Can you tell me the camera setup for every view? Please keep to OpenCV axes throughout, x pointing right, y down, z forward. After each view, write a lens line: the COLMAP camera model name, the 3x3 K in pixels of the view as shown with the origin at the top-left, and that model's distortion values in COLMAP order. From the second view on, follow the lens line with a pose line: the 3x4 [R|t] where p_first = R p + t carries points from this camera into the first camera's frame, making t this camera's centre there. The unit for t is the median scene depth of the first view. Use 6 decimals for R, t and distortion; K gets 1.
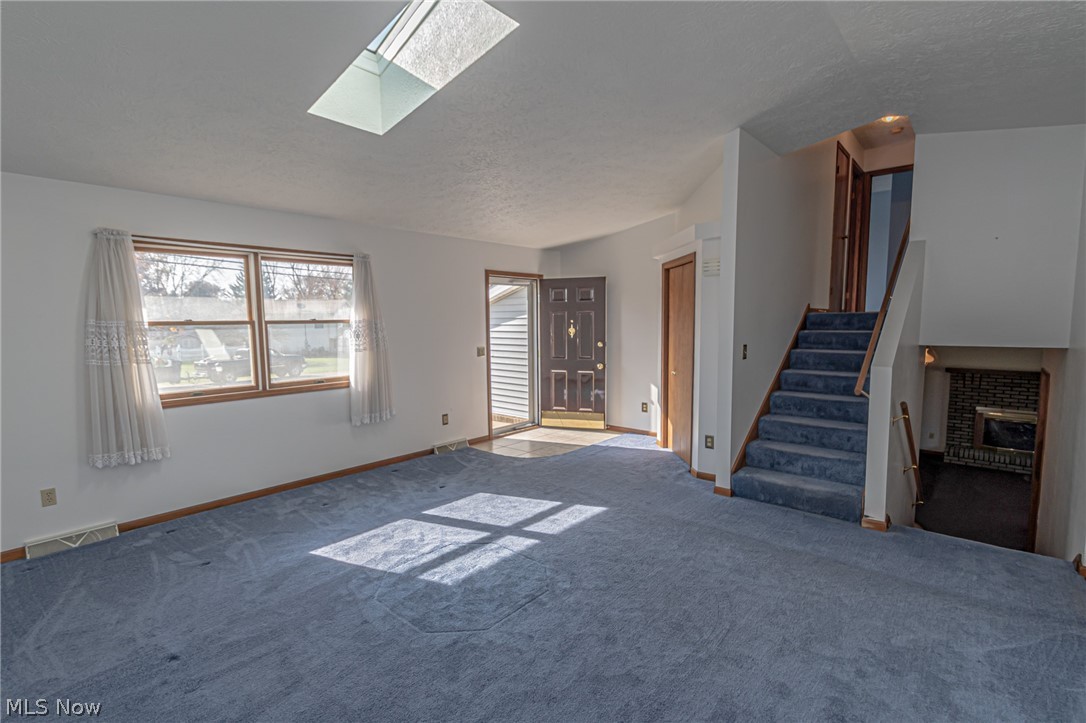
lens RADIAL K [[502.7, 0, 537.7], [0, 502.7, 369.1], [0, 0, 1]] dist [0.000675, 0.000228]
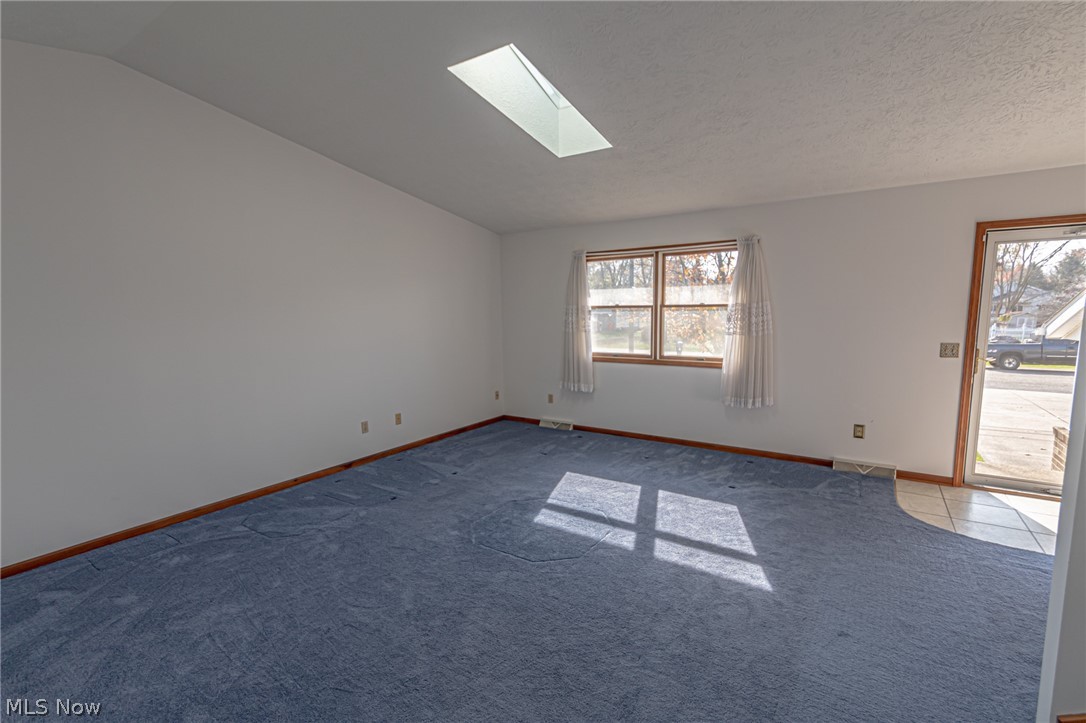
lens RADIAL K [[483.7, 0, 540.3], [0, 483.7, 369.1], [0, 0, 1]] dist [-0.000905, -0.000832]
pose [[0.137967, 0.134841, -0.981215, 0.639175], [-0.083243, 0.988763, 0.124174, -0.063818], [0.986932, 0.064547, 0.147641, 0.542582]]
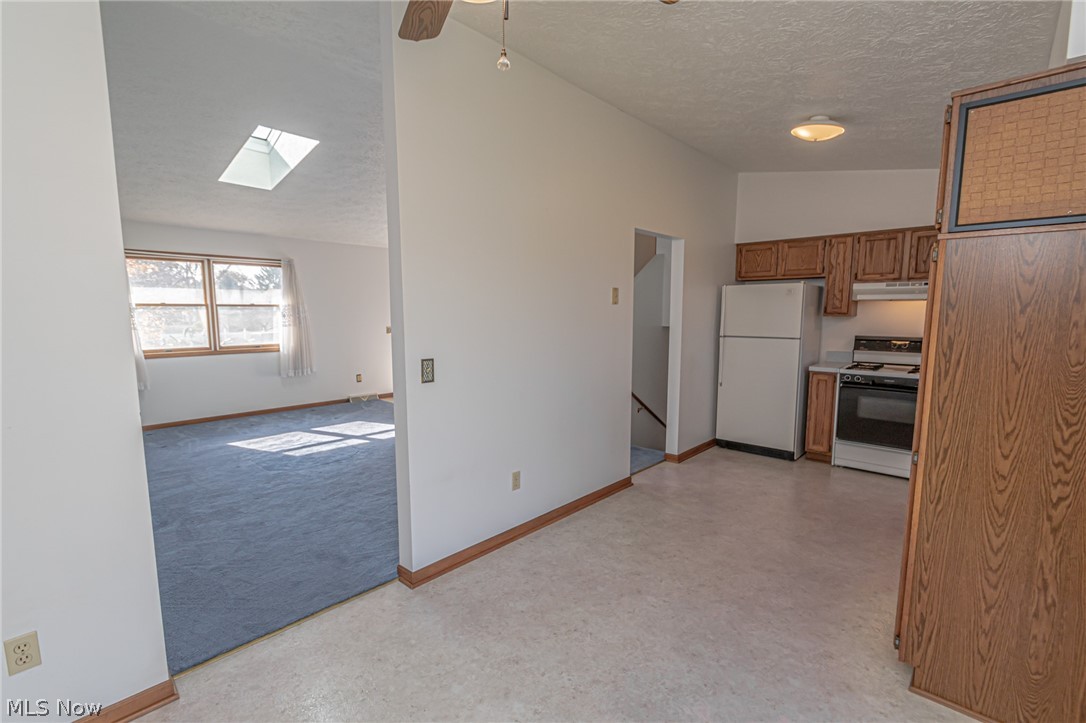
lens RADIAL K [[483.7, 0, 540.3], [0, 483.7, 369.1], [0, 0, 1]] dist [-0.000905, -0.000832]
pose [[0.999687, 0.014722, -0.020214, 0.465849], [-0.014281, 0.999660, 0.021825, 0.053104], [0.020528, -0.021529, 0.999557, -0.434181]]
